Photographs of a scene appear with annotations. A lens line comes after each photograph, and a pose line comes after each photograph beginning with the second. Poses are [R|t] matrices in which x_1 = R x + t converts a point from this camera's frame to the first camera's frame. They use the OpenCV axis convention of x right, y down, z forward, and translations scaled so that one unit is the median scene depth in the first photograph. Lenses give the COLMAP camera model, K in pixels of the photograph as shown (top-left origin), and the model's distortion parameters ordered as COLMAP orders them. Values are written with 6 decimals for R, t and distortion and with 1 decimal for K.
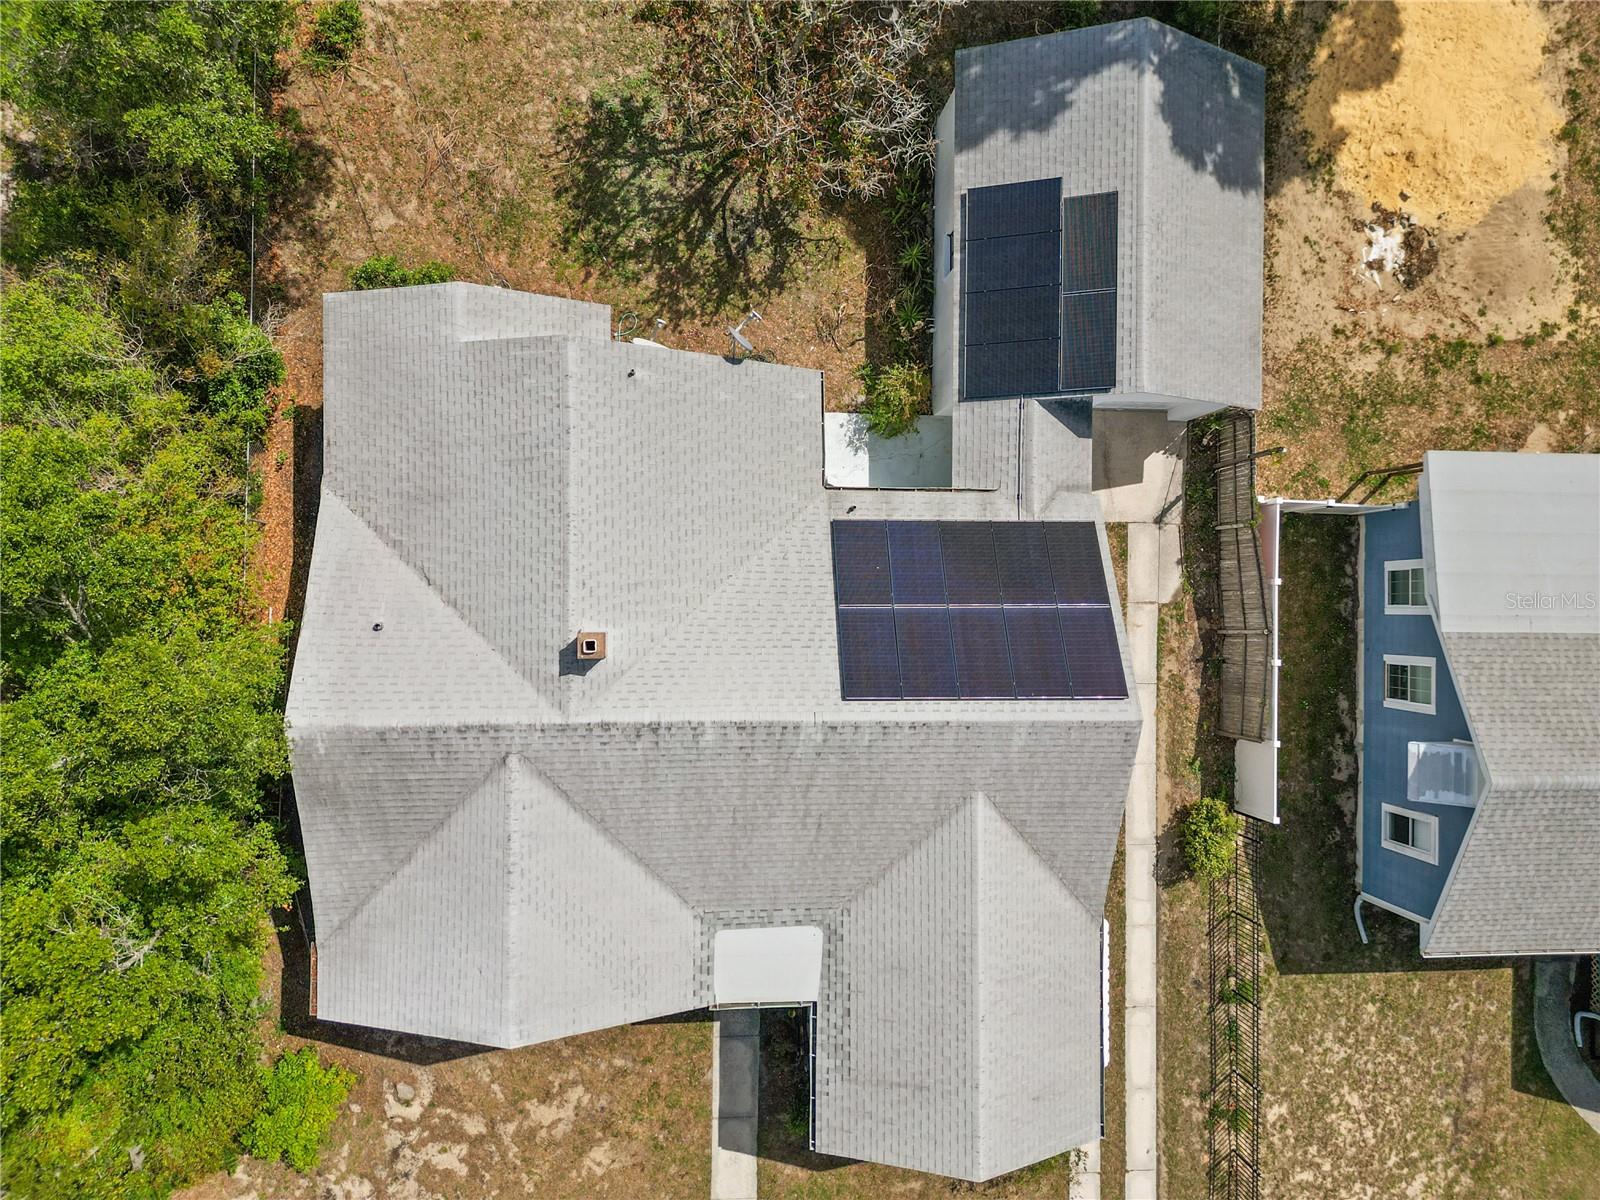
lens RADIAL K [[1125.3, 0, 795.8], [0, 1125.3, 601.1], [0, 0, 1]] dist [0.055312, -0.037694]
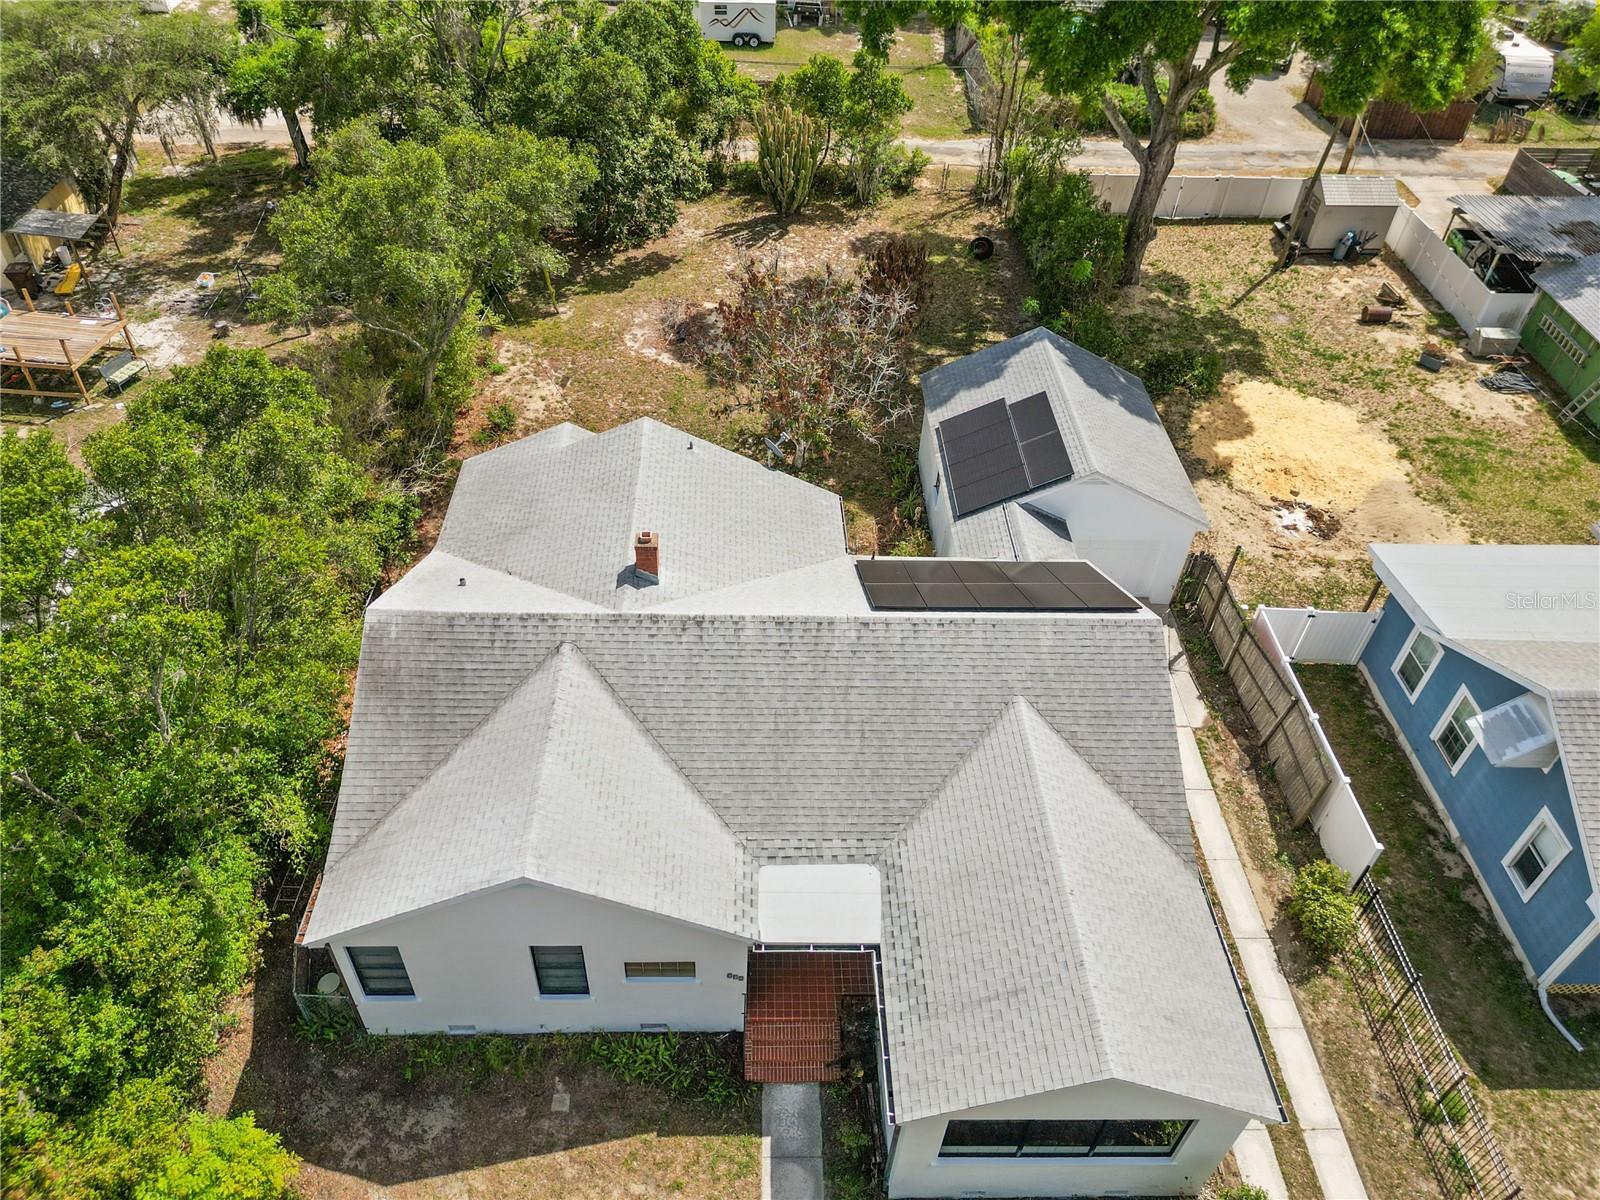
lens RADIAL K [[1122.2, 0, 797.8], [0, 1122.2, 604.1], [0, 0, 1]] dist [0.073783, -0.065725]
pose [[0.997189, -0.072050, -0.020565, -0.006185], [0.033679, 0.676186, -0.735961, 0.713832], [0.066931, 0.733200, 0.676711, 0.211983]]
